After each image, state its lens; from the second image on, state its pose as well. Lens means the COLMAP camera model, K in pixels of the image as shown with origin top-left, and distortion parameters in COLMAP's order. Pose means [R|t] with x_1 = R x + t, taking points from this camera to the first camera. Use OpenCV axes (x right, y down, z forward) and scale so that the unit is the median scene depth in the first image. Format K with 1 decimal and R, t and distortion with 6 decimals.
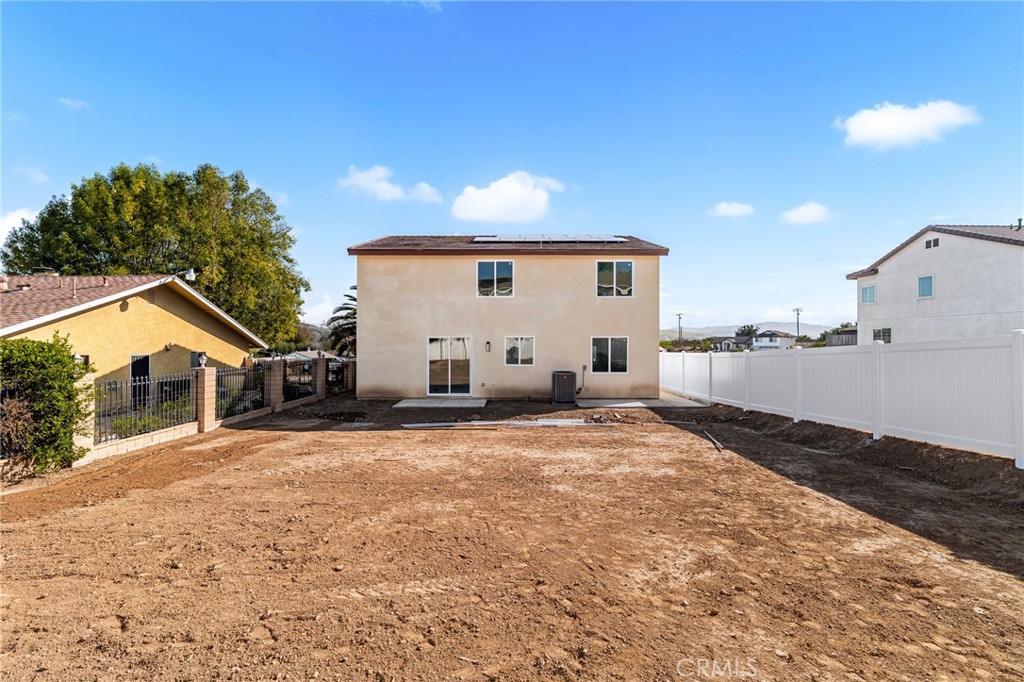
lens RADIAL K [[416.6, 0, 514.7], [0, 416.6, 343.1], [0, 0, 1]] dist [-0.014008, 0.001214]
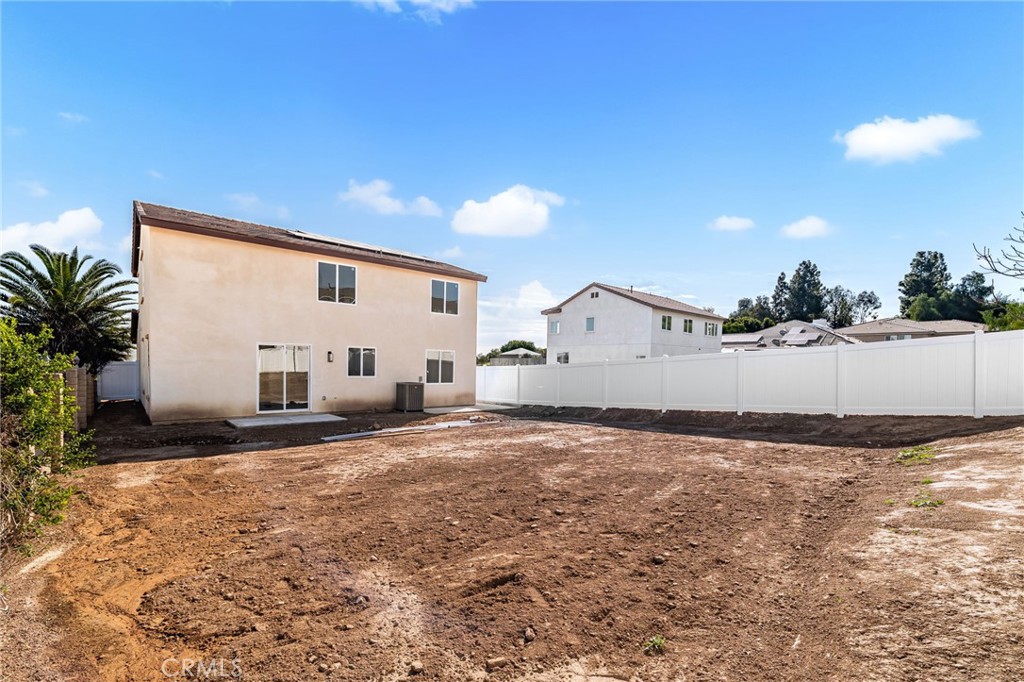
lens RADIAL K [[432.3, 0, 496.5], [0, 432.3, 377.8], [0, 0, 1]] dist [-0.000910, 0.000042]
pose [[0.776339, -0.008261, 0.630262, -0.379451], [-0.011787, 0.999549, 0.027621, 0.023504], [-0.630206, -0.028872, 0.775891, 0.026592]]
